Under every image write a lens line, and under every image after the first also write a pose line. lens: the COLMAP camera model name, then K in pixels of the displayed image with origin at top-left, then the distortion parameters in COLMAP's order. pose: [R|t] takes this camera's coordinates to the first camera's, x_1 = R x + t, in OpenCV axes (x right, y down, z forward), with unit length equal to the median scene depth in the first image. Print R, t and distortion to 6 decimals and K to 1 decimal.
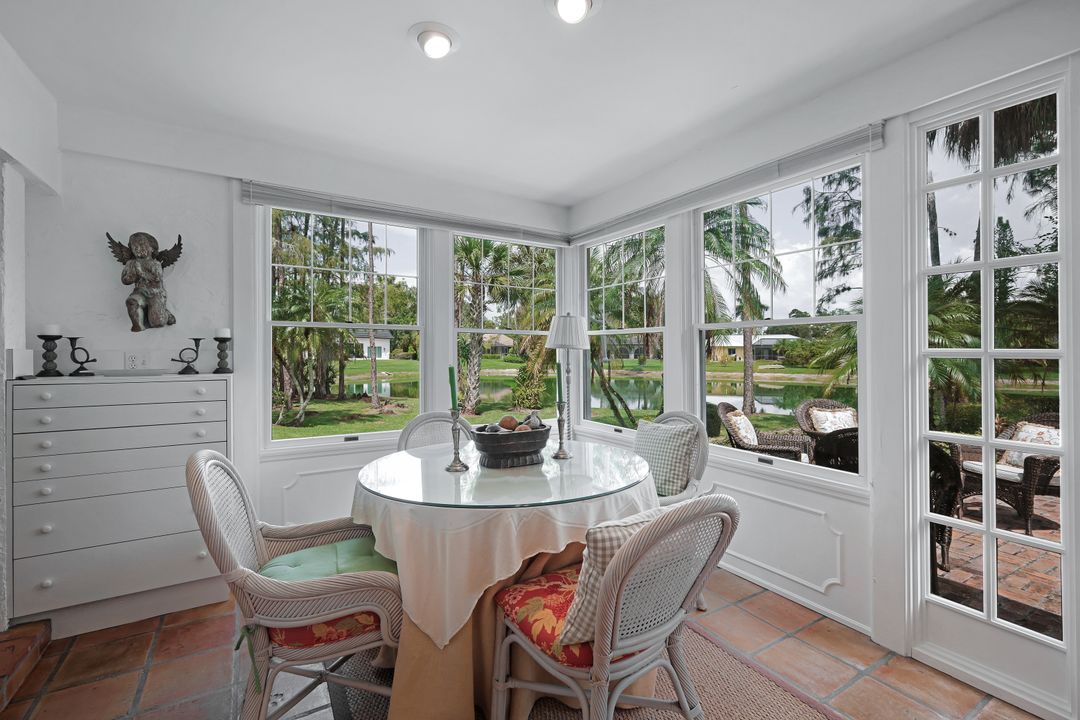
lens RADIAL K [[480.4, 0, 549.9], [0, 480.4, 355.2], [0, 0, 1]] dist [-0.000526, -0.000628]
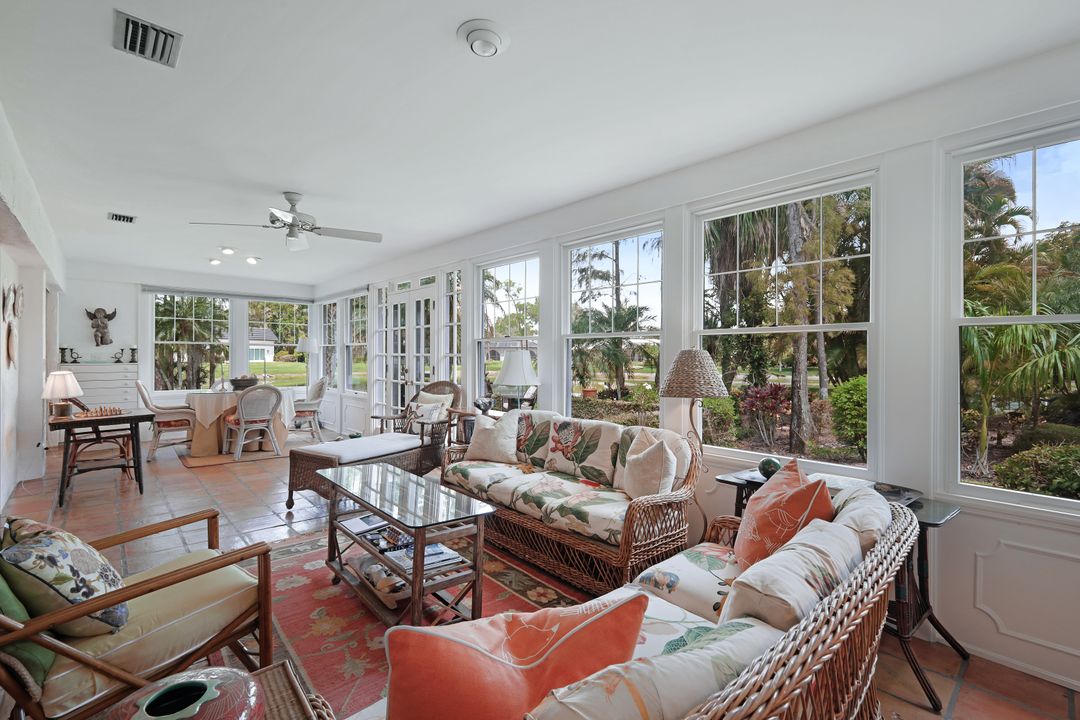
lens RADIAL K [[480.4, 0, 545.4], [0, 480.4, 353.0], [0, 0, 1]] dist [-0.000526, -0.000628]
pose [[0.983212, 0.001699, 0.182461, 0.978976], [0.000106, 0.999951, -0.009885, 0.011719], [-0.182469, 0.009738, 0.983163, -1.865417]]
